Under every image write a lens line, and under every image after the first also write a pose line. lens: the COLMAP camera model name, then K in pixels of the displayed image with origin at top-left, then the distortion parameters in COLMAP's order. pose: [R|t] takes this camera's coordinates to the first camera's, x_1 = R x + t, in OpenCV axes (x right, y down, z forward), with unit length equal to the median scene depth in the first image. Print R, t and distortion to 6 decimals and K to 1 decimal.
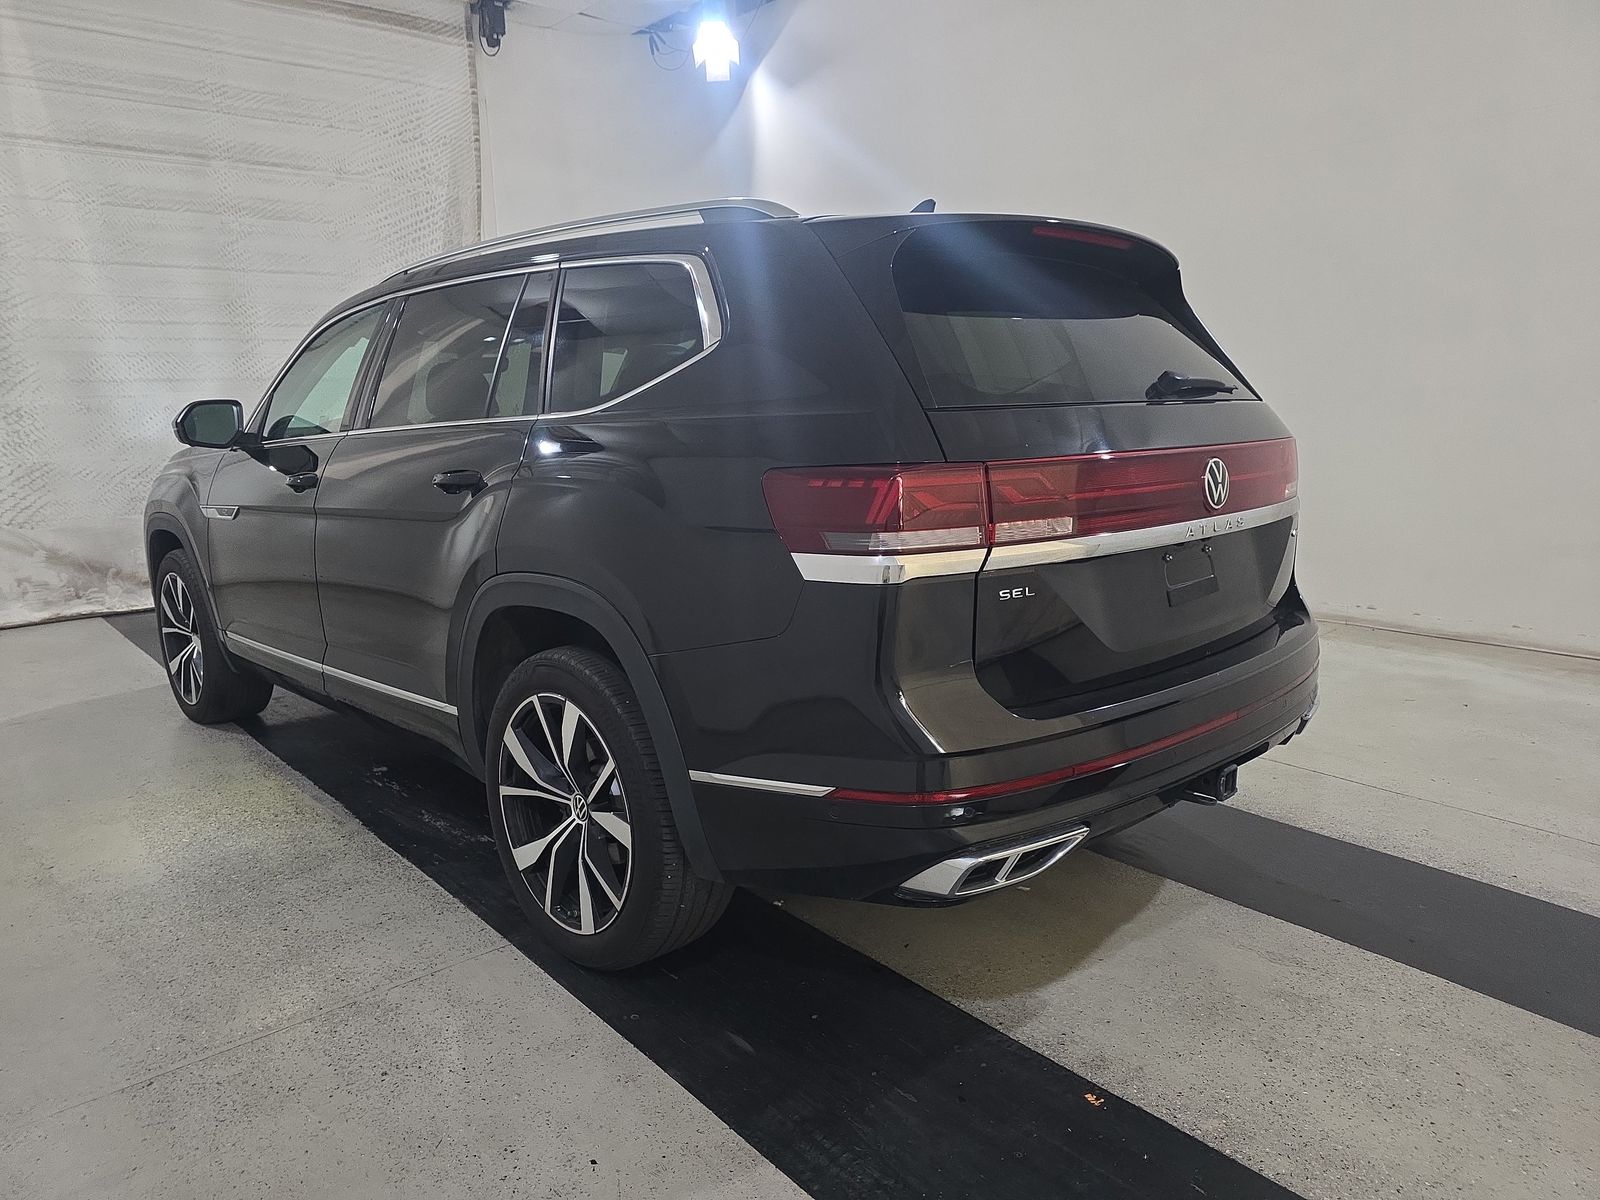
lens RADIAL K [[1065.6, 0, 775.2], [0, 1065.6, 618.5], [0, 0, 1]] dist [0.047983, -0.036395]
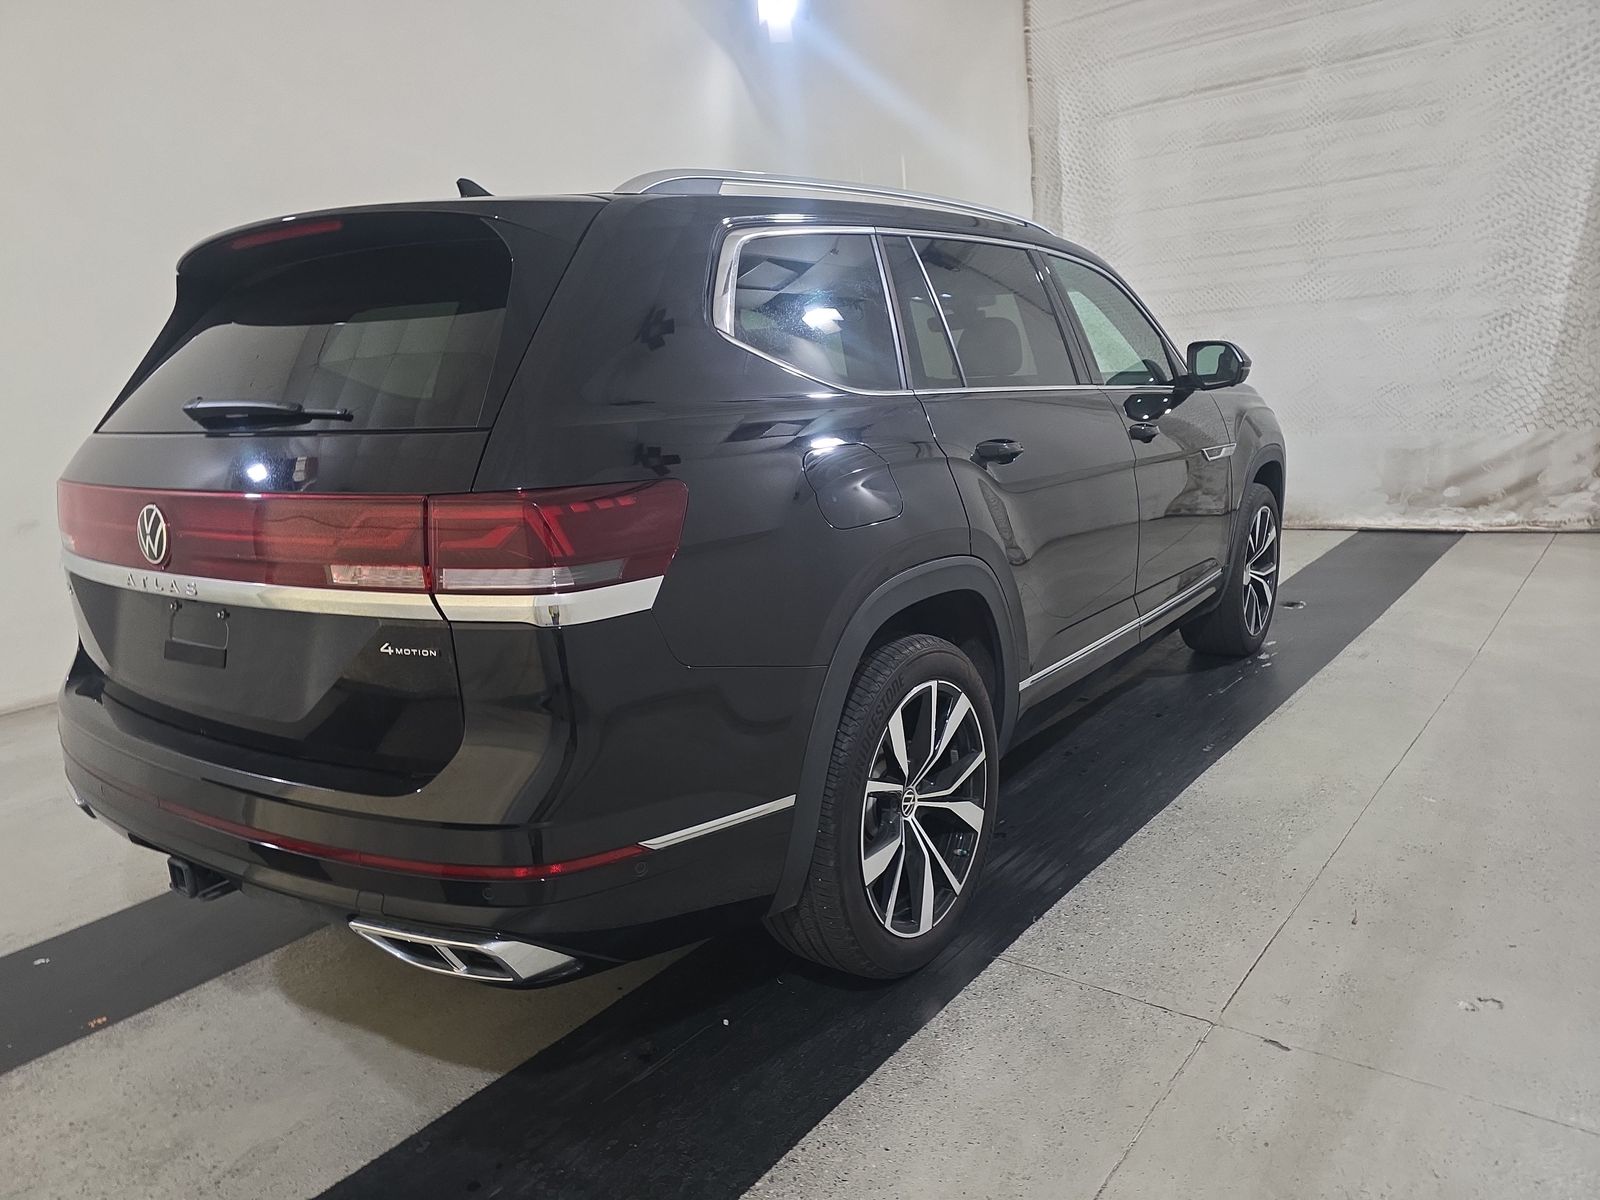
lens RADIAL K [[1065.6, 0, 804.1], [0, 1065.6, 608.3], [0, 0, 1]] dist [0.047983, -0.036395]
pose [[0.192291, 0.229160, -0.954207, 1.093966], [-0.139652, 0.968846, 0.204533, -0.257874], [0.971350, 0.093927, 0.218303, 1.074537]]
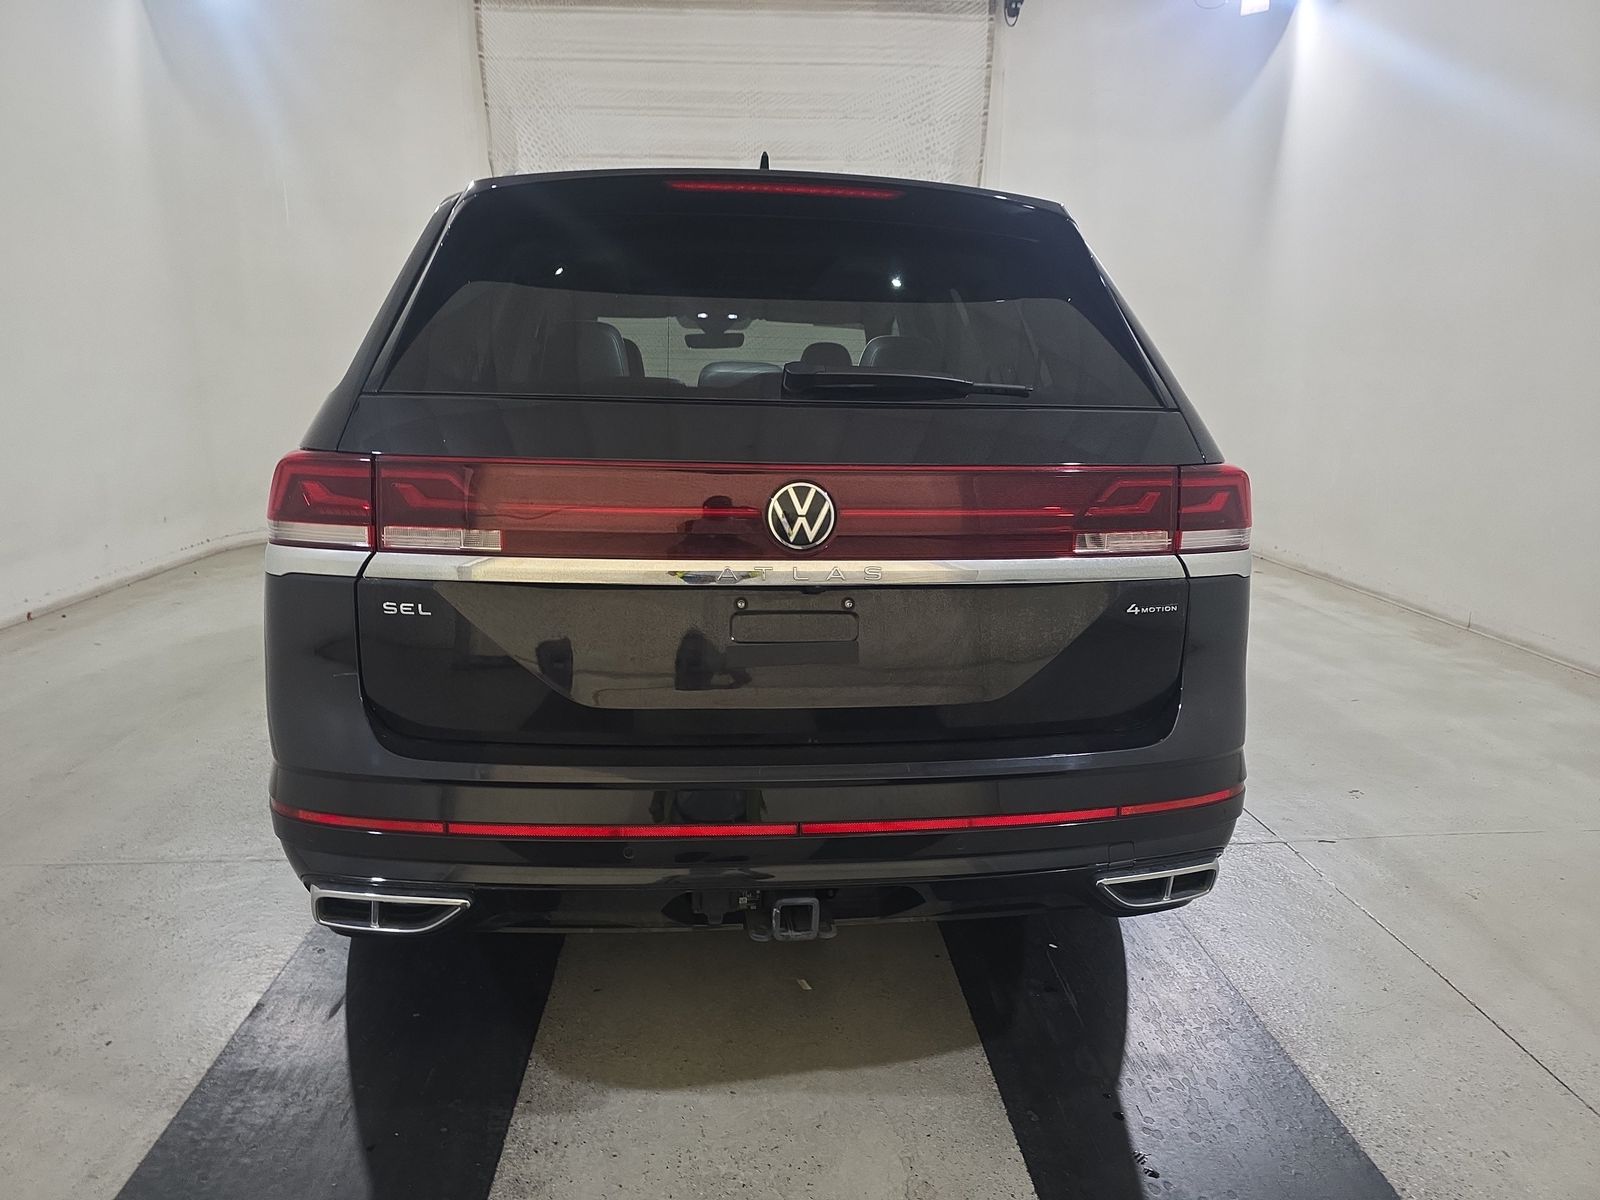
lens RADIAL K [[1065.6, 0, 791.2], [0, 1065.6, 591.1], [0, 0, 1]] dist [0.047983, -0.036395]
pose [[0.799684, 0.151412, -0.581016, 0.684287], [-0.151310, 0.987270, 0.049025, -0.089271], [0.581043, 0.048709, 0.812414, 0.325506]]
